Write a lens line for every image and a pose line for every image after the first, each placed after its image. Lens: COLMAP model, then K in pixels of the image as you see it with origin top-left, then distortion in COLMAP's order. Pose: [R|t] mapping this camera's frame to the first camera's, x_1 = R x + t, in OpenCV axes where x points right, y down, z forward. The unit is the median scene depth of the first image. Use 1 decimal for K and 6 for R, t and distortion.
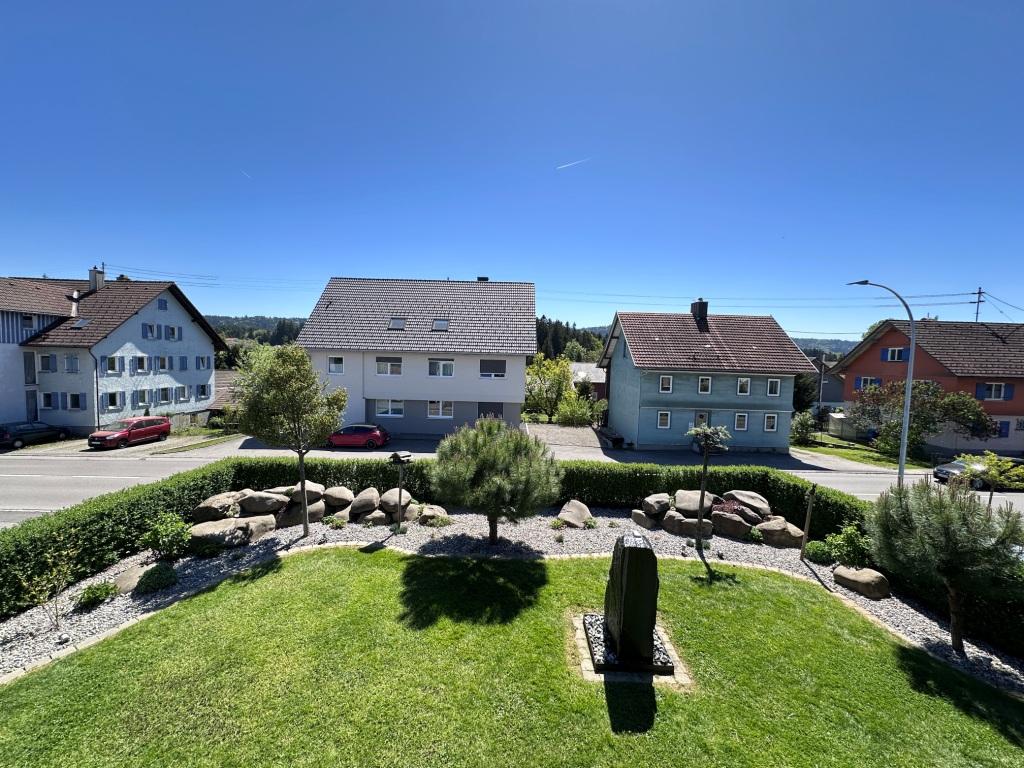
lens RADIAL K [[405.7, 0, 510.3], [0, 405.7, 385.3], [0, 0, 1]] dist [-0.001257, 0.000365]
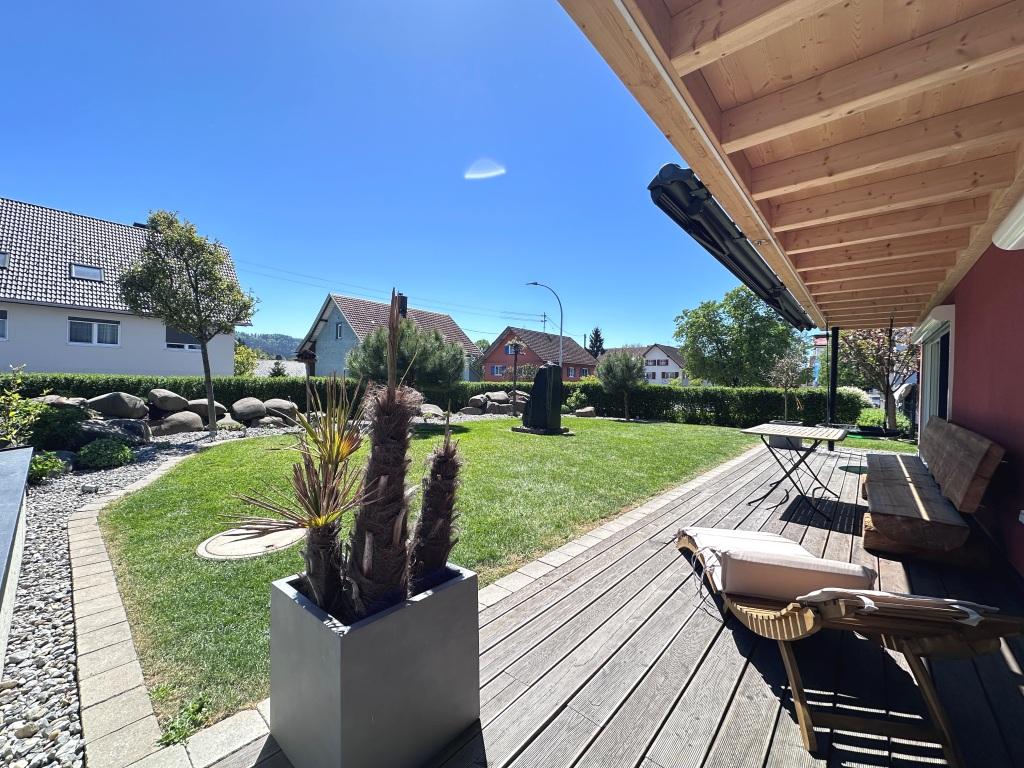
lens RADIAL K [[405.7, 0, 510.6], [0, 405.7, 389.6], [0, 0, 1]] dist [-0.001257, 0.000365]
pose [[0.672215, -0.021340, 0.740048, -0.689208], [0.036170, 0.999337, -0.004038, 0.288353], [-0.739472, 0.029482, 0.672542, -0.058957]]
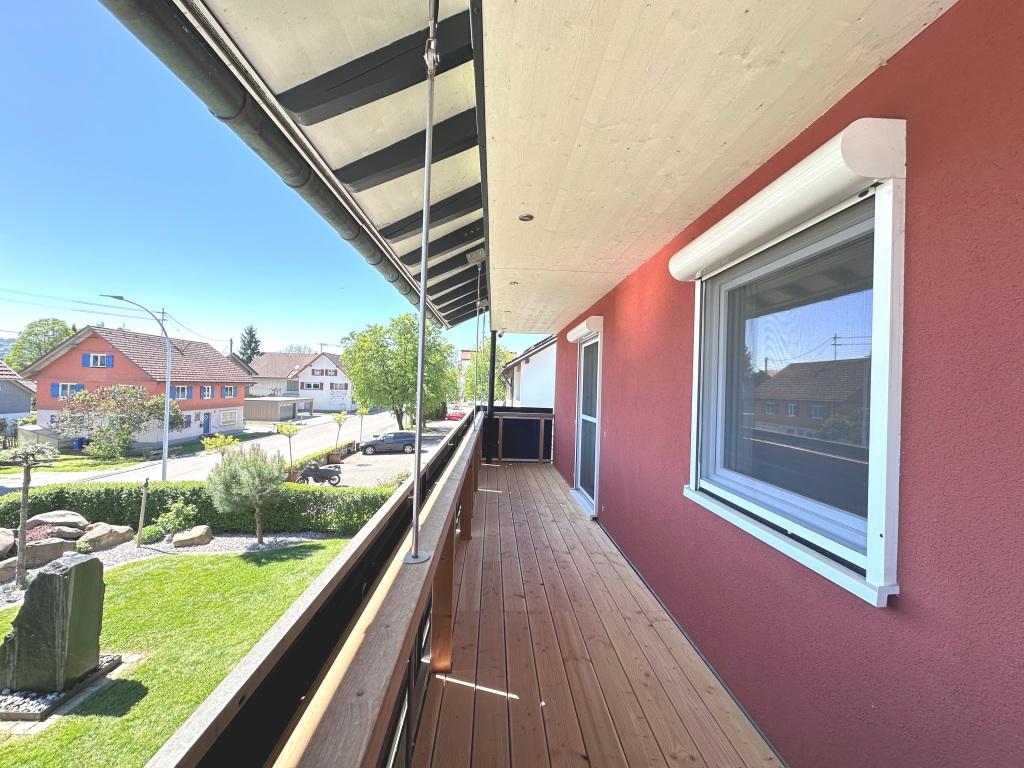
lens RADIAL K [[405.7, 0, 513.9], [0, 405.7, 383.6], [0, 0, 1]] dist [-0.001257, 0.000365]
pose [[-0.037746, -0.017897, 0.999127, -0.405159], [0.031331, 0.999327, 0.019084, -0.015481], [-0.998796, 0.032024, -0.037160, -0.021248]]
